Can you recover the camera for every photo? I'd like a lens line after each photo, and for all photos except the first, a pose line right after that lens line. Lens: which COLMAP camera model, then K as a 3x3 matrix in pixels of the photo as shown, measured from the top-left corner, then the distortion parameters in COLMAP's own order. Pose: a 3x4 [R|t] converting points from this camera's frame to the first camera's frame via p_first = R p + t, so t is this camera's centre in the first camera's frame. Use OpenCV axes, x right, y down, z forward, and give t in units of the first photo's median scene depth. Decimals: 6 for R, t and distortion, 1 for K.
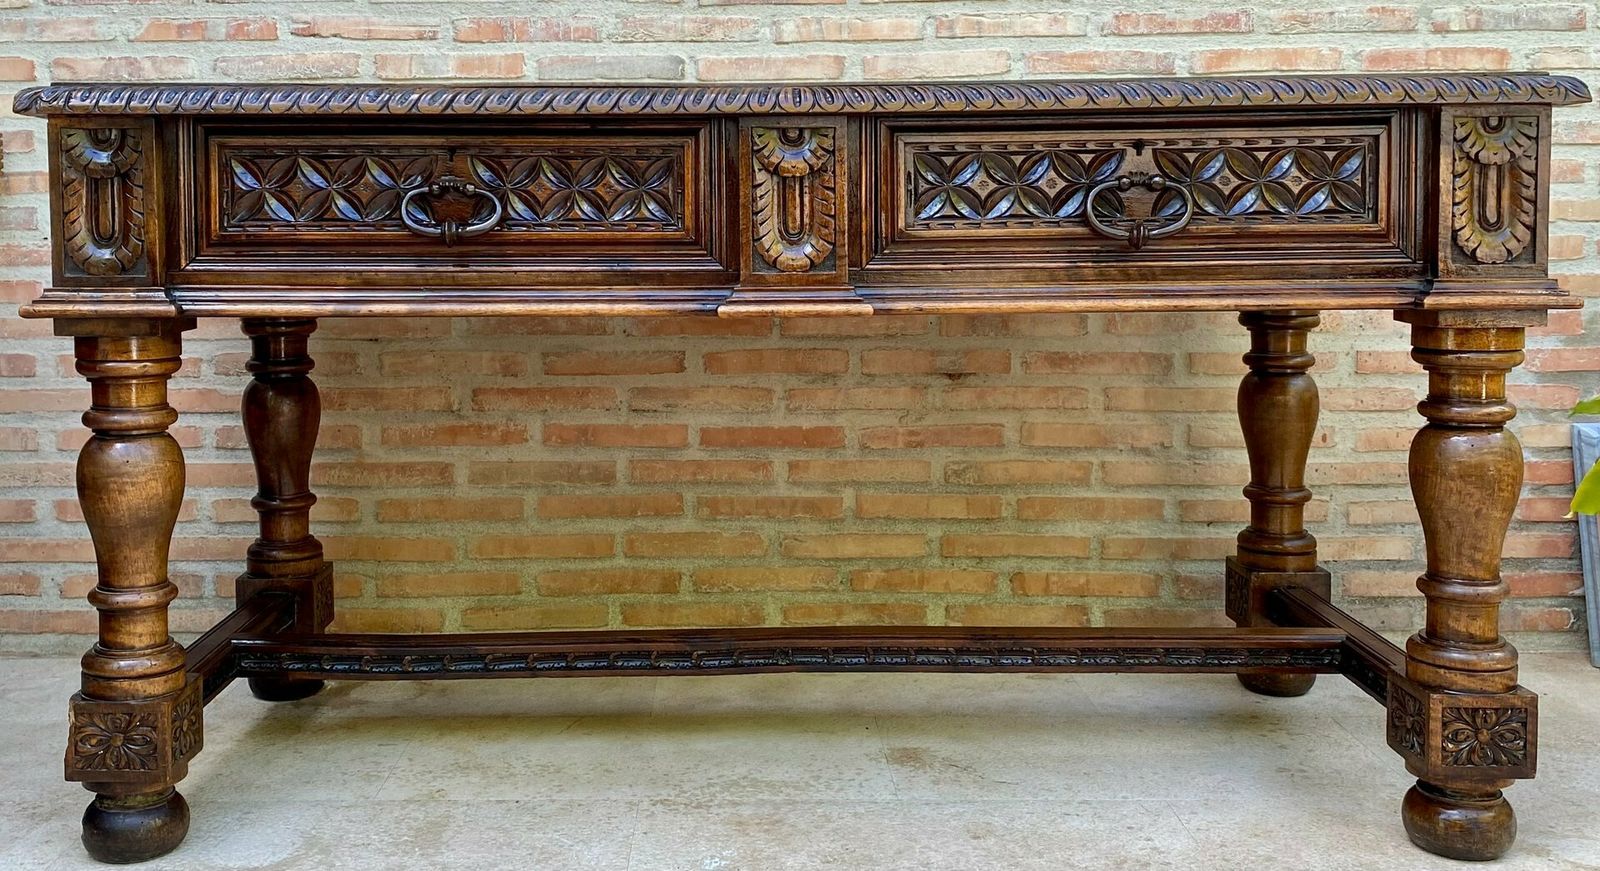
lens RADIAL K [[1629.0, 0, 708.6], [0, 1629.0, 272.2], [0, 0, 1]] dist [0.019880, 0.000000]
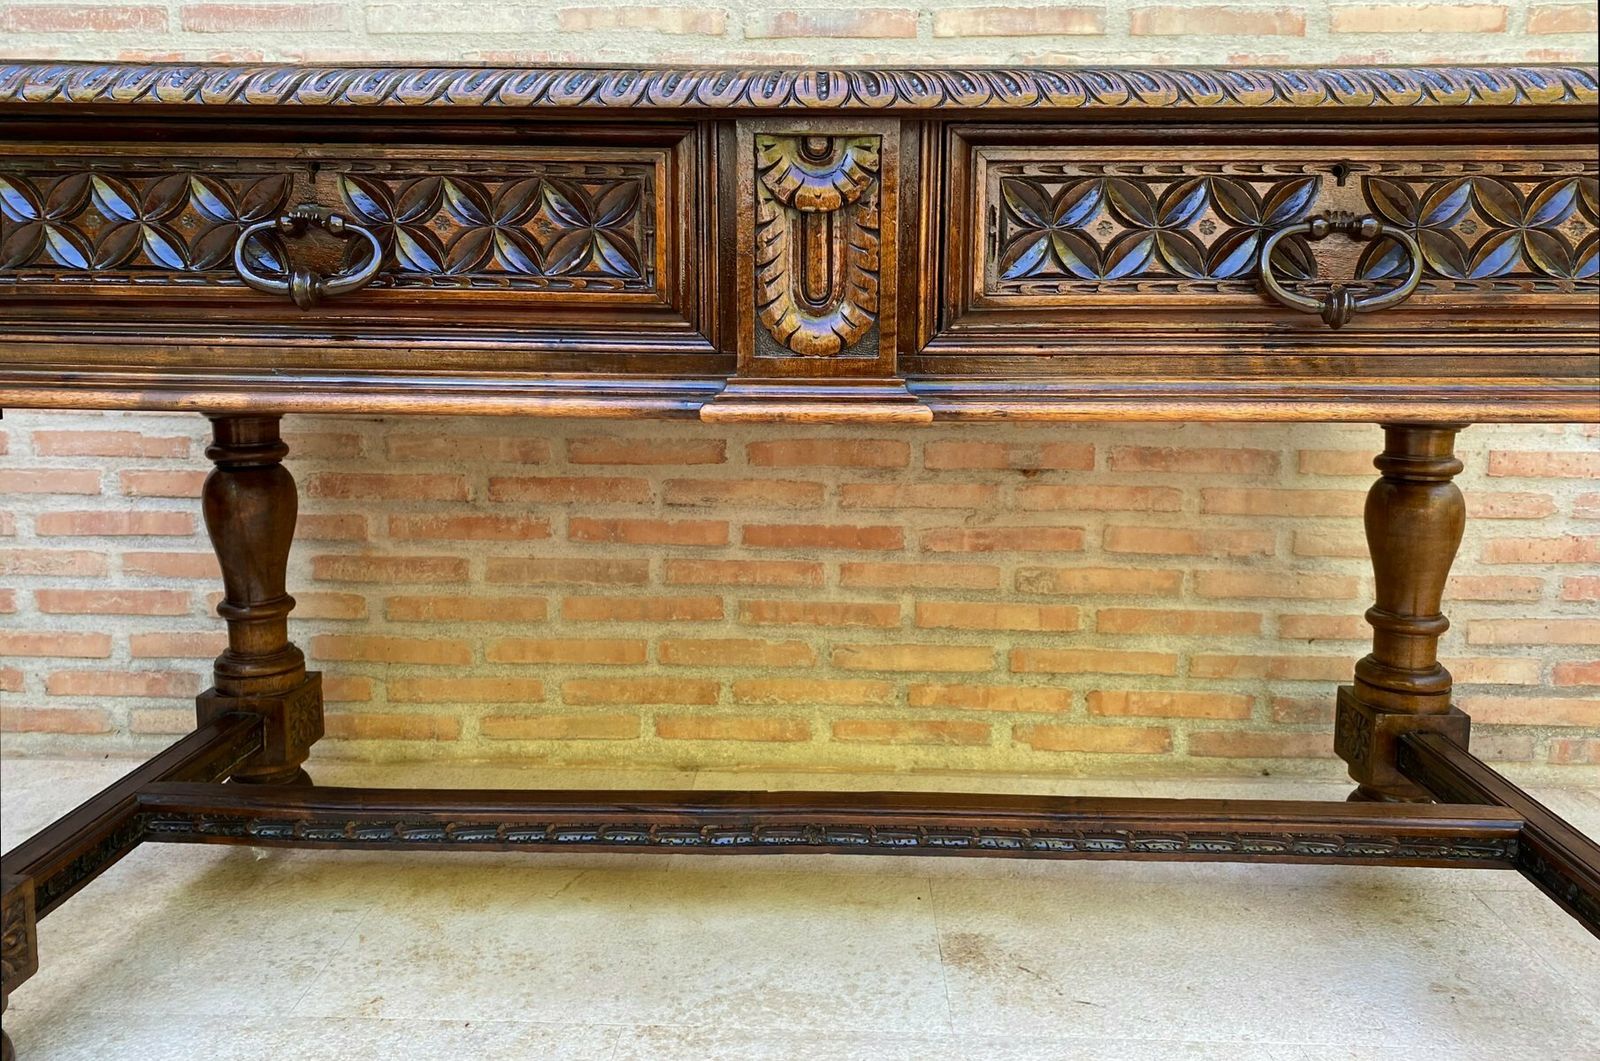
lens RADIAL K [[1250.0, 0, 795.6], [0, 1250.0, 440.6], [0, 0, 1]] dist [-0.003723, 0.013230]
pose [[0.999708, 0.015967, -0.018141, 0.035748], [-0.014567, 0.997088, 0.074861, -0.002189], [0.019283, -0.074575, 0.997029, 0.322693]]
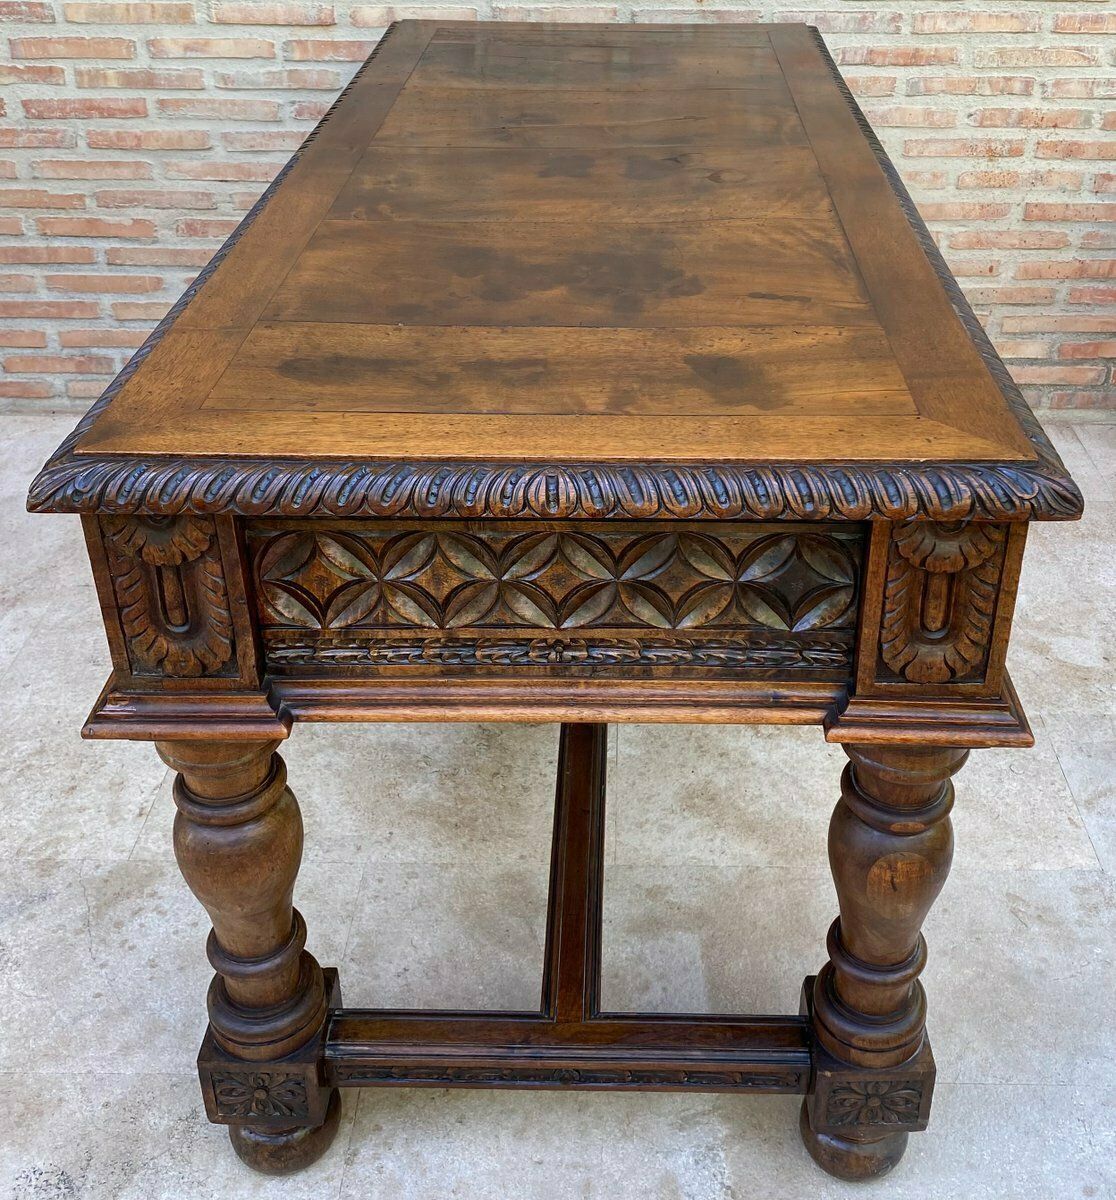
lens RADIAL K [[1401.4, 0, 618.5], [0, 1401.4, 443.1], [0, 0, 1]] dist [0.025711, 0.000000]
pose [[0.999882, 0.008385, 0.012894, 0.076515], [-0.013132, 0.901867, 0.431813, -0.241230], [-0.008008, -0.431931, 0.901871, -0.032149]]
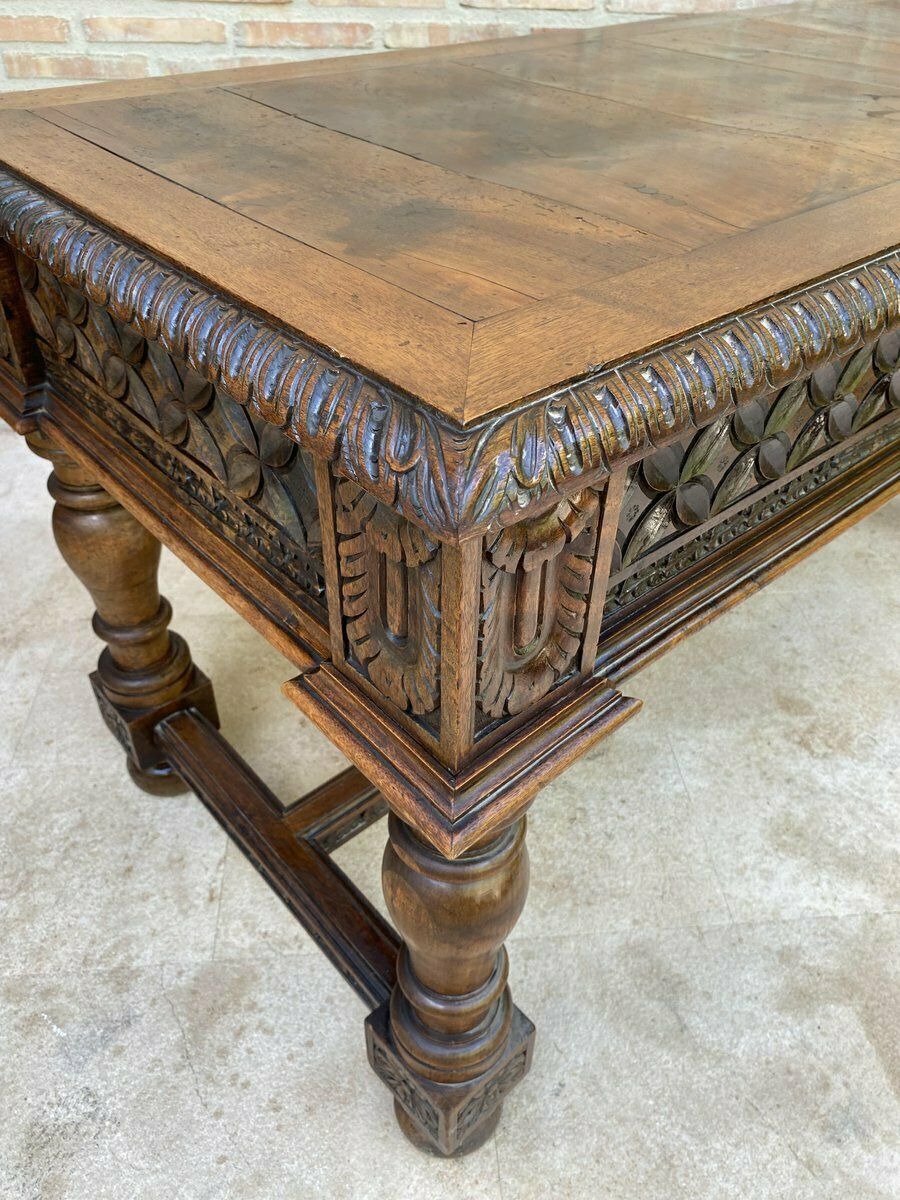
lens RADIAL K [[935.7, 0, 474.0], [0, 935.7, 591.5], [0, 0, 1]] dist [0.015219, -0.007228]
pose [[0.992371, -0.041514, 0.116086, -0.082998], [-0.035904, 0.803469, 0.594263, -0.136170], [-0.117942, -0.593897, 0.795849, 0.263130]]
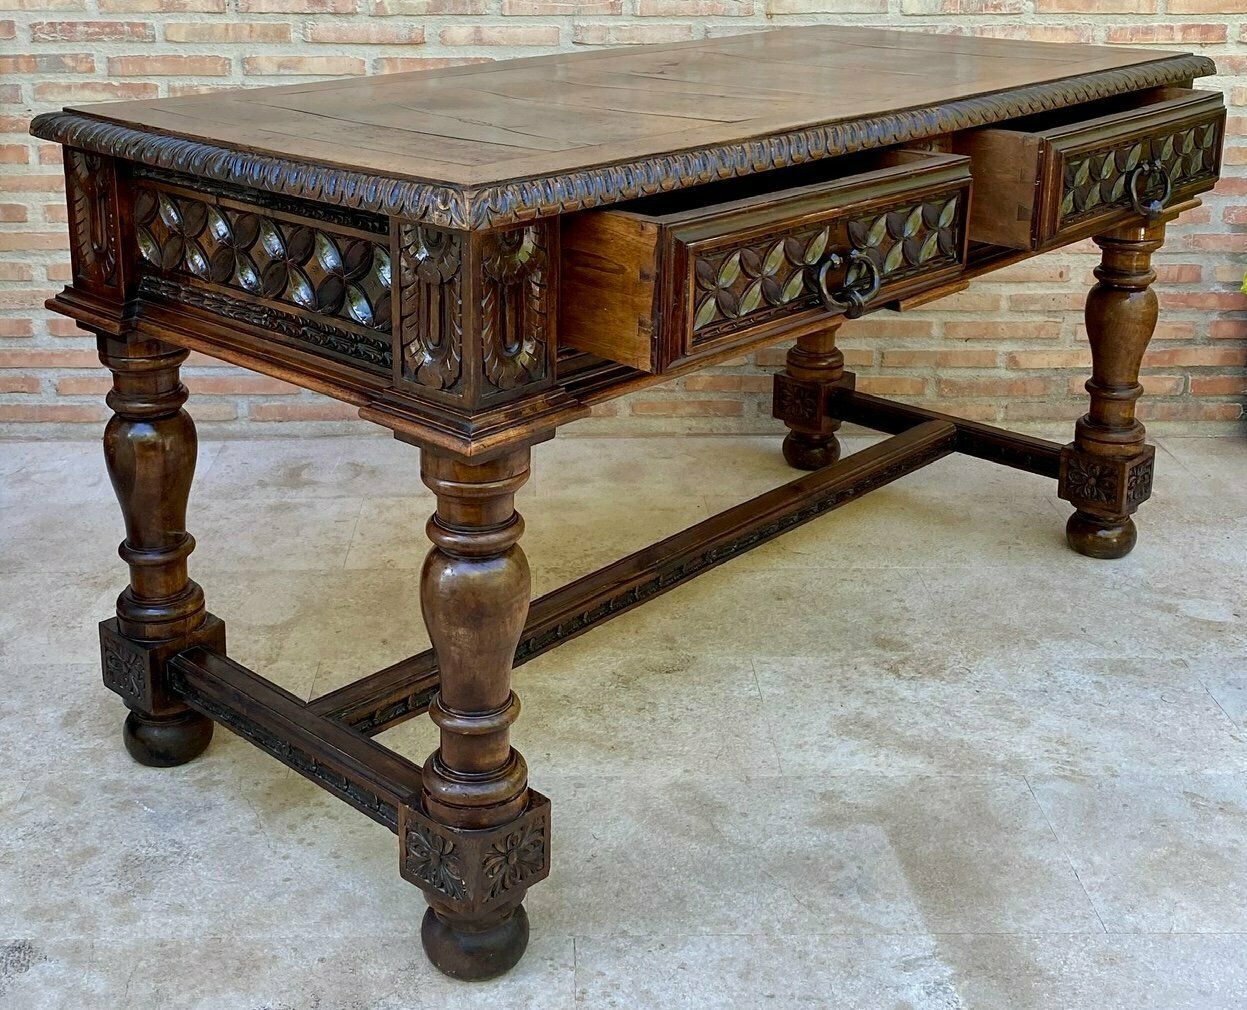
lens RADIAL K [[1624.6, 0, 569.2], [0, 1624.6, 268.8], [0, 0, 1]] dist [0.054624, 0.000000]
pose [[0.999400, 0.001882, 0.034574, -0.047676], [-0.008699, 0.980140, 0.198114, -0.150156], [-0.033514, -0.198296, 0.979569, -0.225309]]
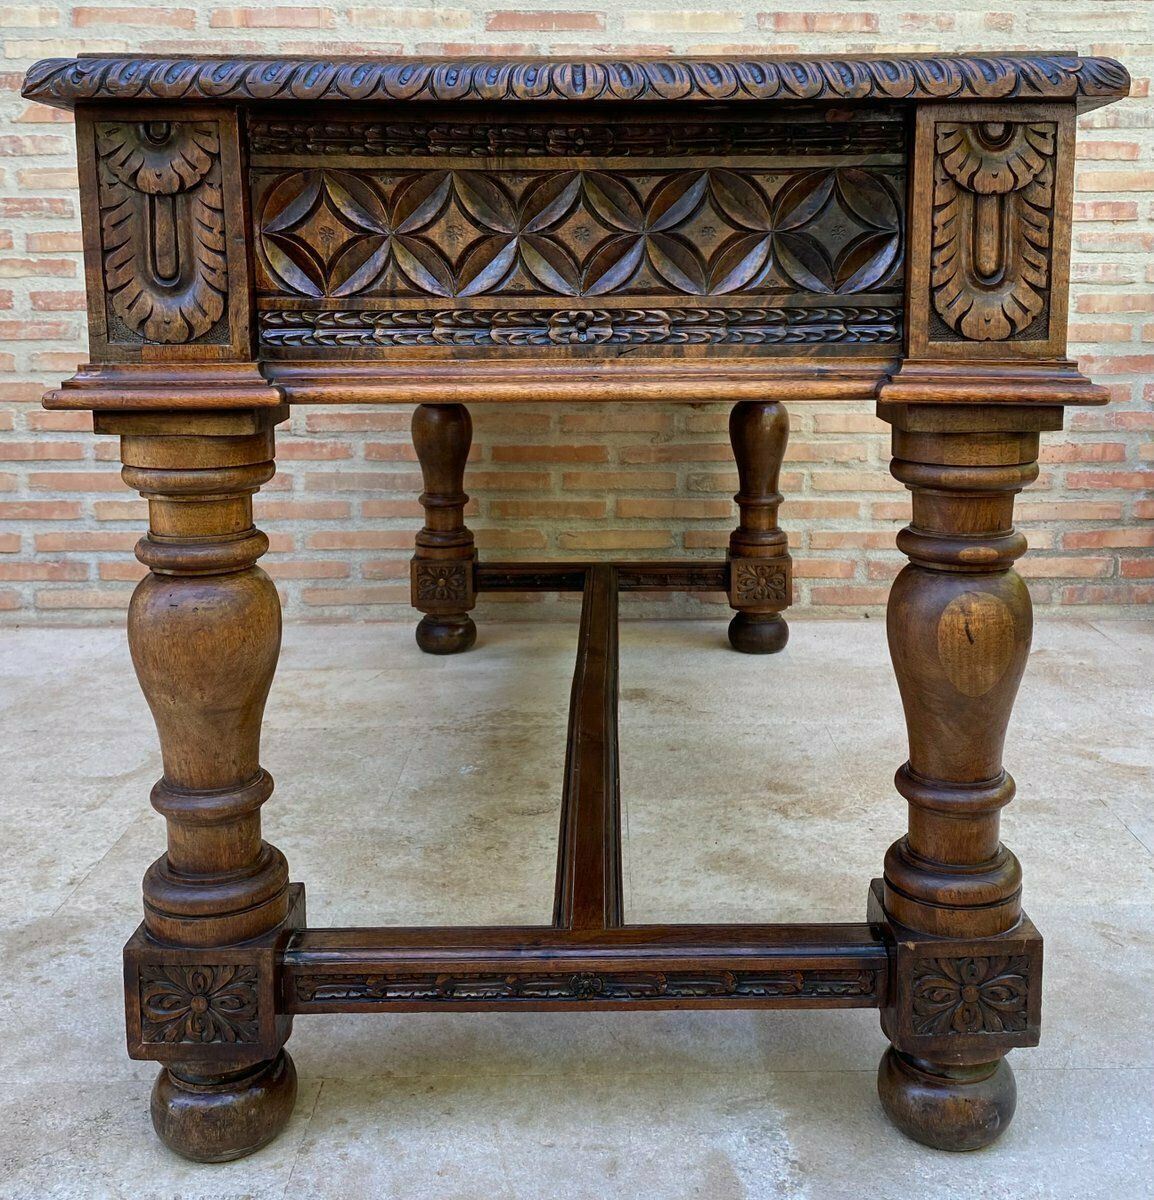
lens RADIAL K [[1393.7, 0, 635.3], [0, 1393.7, 450.7], [0, 0, 1]] dist [0.035072, 0.000000]
pose [[0.999255, 0.001931, 0.038558, 0.063972], [-0.005240, 0.996289, 0.085910, 0.007691], [-0.038249, -0.086048, 0.995557, -0.065344]]
